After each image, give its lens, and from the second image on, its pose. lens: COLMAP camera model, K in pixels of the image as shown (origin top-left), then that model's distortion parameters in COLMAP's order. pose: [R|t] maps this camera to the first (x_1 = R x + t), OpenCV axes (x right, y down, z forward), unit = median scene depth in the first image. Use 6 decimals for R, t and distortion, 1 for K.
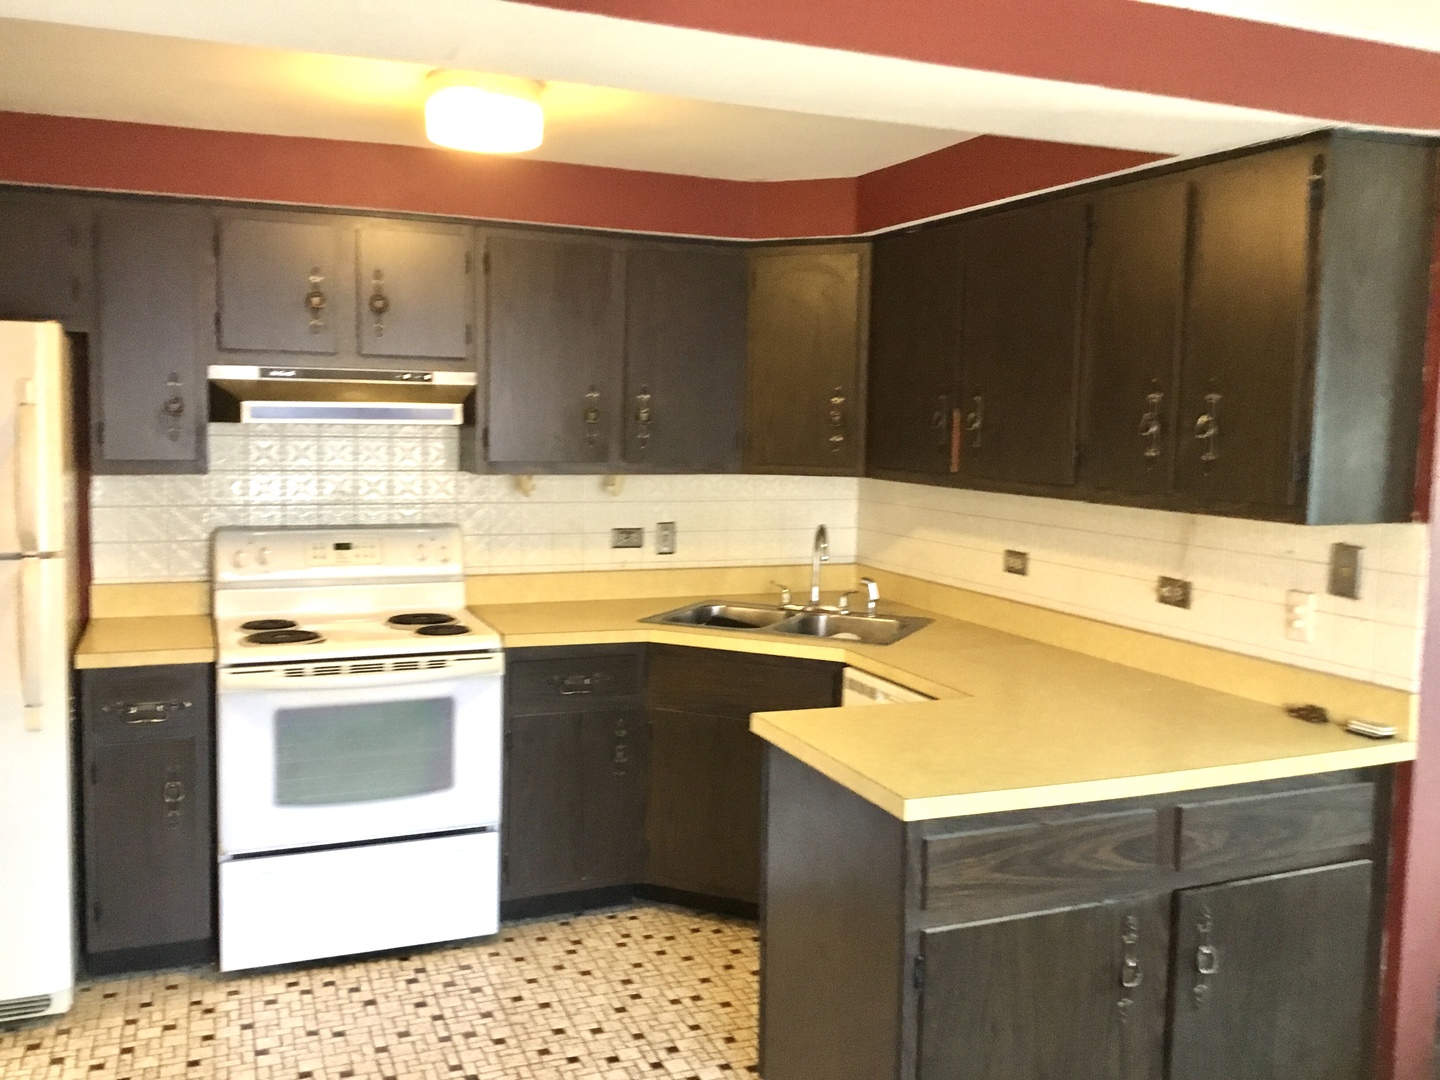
lens RADIAL K [[1290.1, 0, 729.3], [0, 1290.1, 533.7], [0, 0, 1]] dist [0.106423, -0.177412]
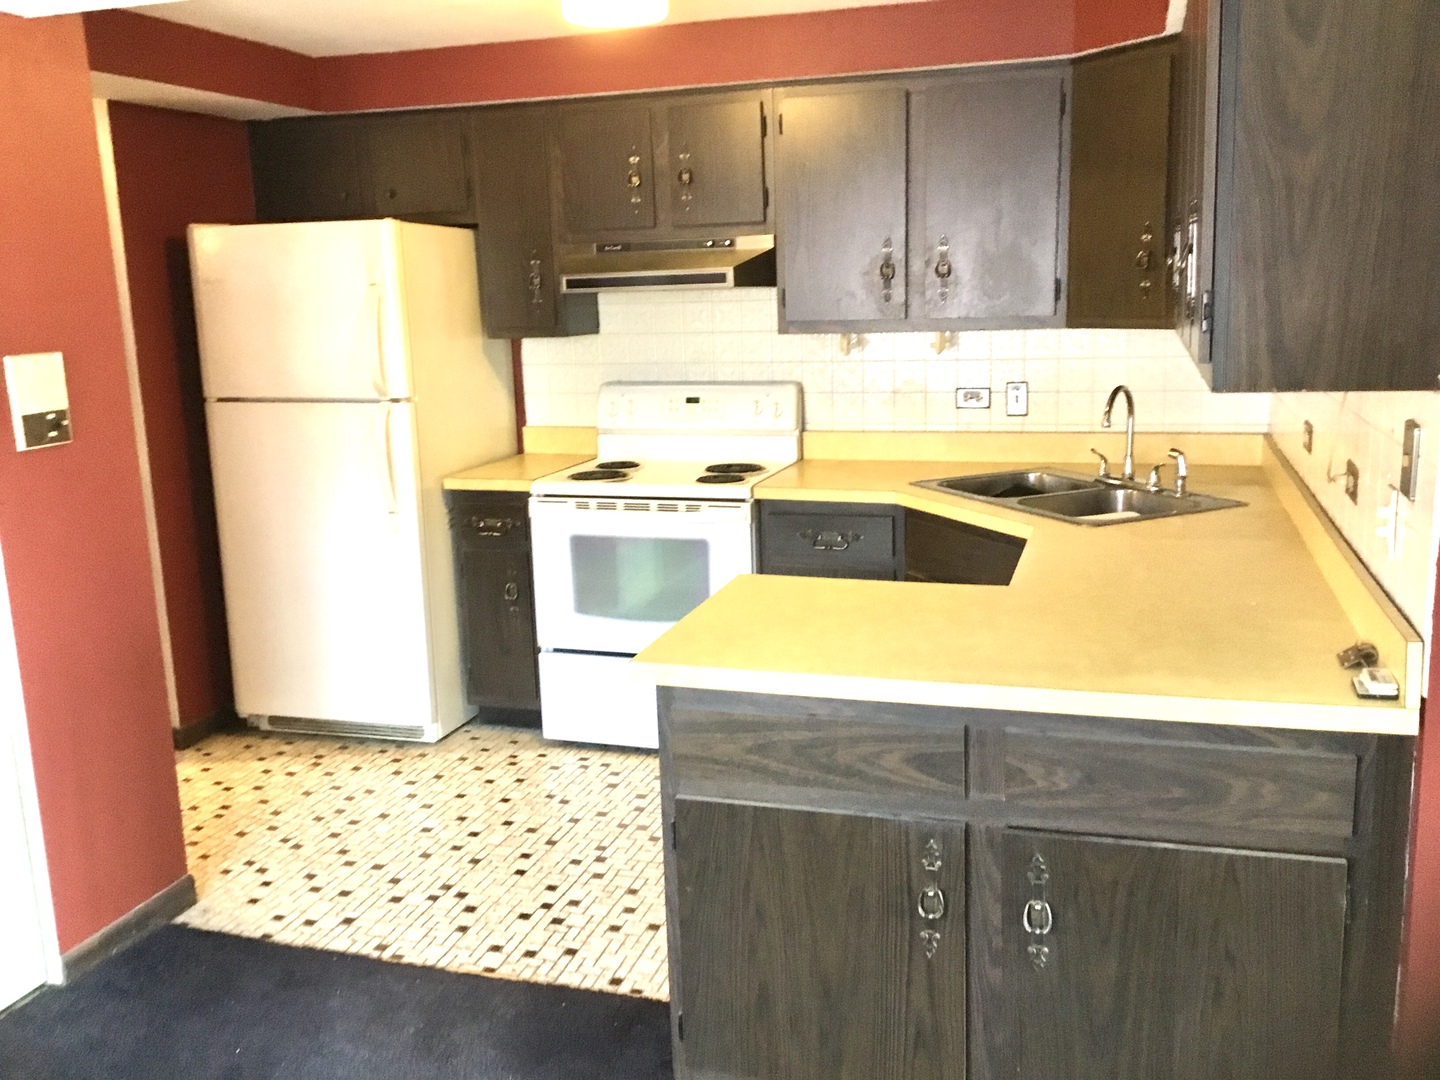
lens RADIAL K [[1290.1, 0, 729.3], [0, 1290.1, 533.7], [0, 0, 1]] dist [0.106423, -0.177412]
pose [[0.759545, 0.087277, -0.644573, 0.541305], [-0.016704, 0.993248, 0.114805, -0.005415], [0.650240, -0.076433, 0.755874, 0.197316]]
